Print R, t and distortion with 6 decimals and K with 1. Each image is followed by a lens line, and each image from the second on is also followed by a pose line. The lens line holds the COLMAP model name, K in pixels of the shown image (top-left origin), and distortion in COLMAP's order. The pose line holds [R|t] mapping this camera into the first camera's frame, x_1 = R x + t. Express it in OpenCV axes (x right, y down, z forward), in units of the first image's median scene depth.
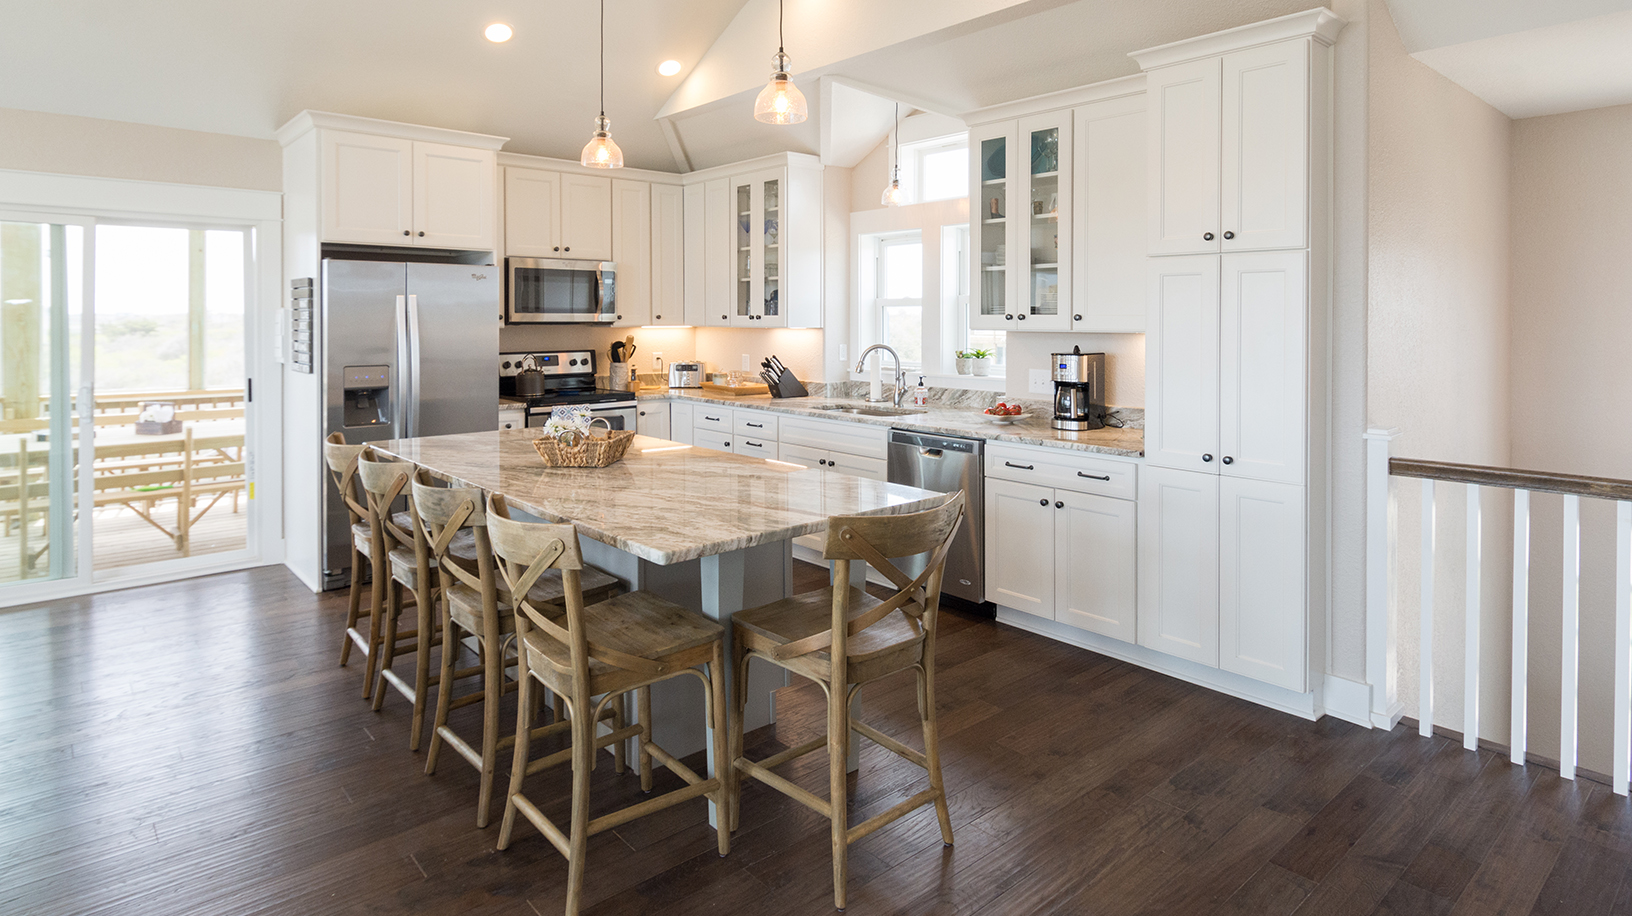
lens RADIAL K [[911.3, 0, 848.1], [0, 911.3, 481.1], [0, 0, 1]] dist [0.000511, -0.002691]
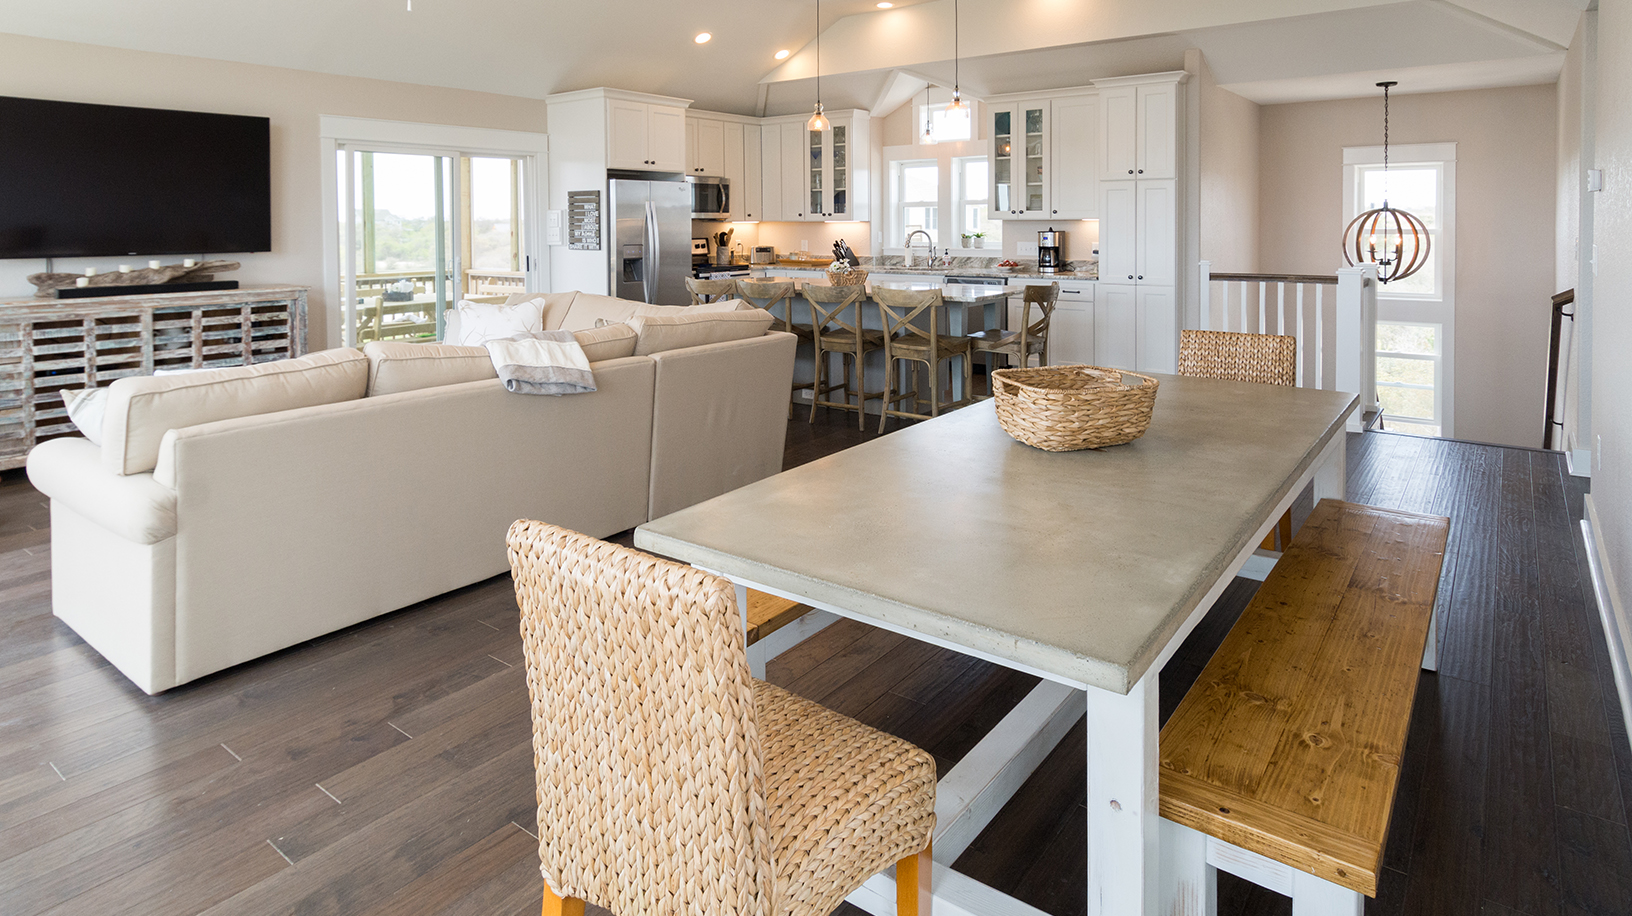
lens RADIAL K [[911.3, 0, 817.6], [0, 911.3, 452.3], [0, 0, 1]] dist [0.000511, -0.002691]
pose [[0.985889, -0.047260, 0.160593, -0.454368], [0.036012, 0.996736, 0.072248, 0.133283], [-0.163483, -0.065446, 0.984373, -0.663593]]
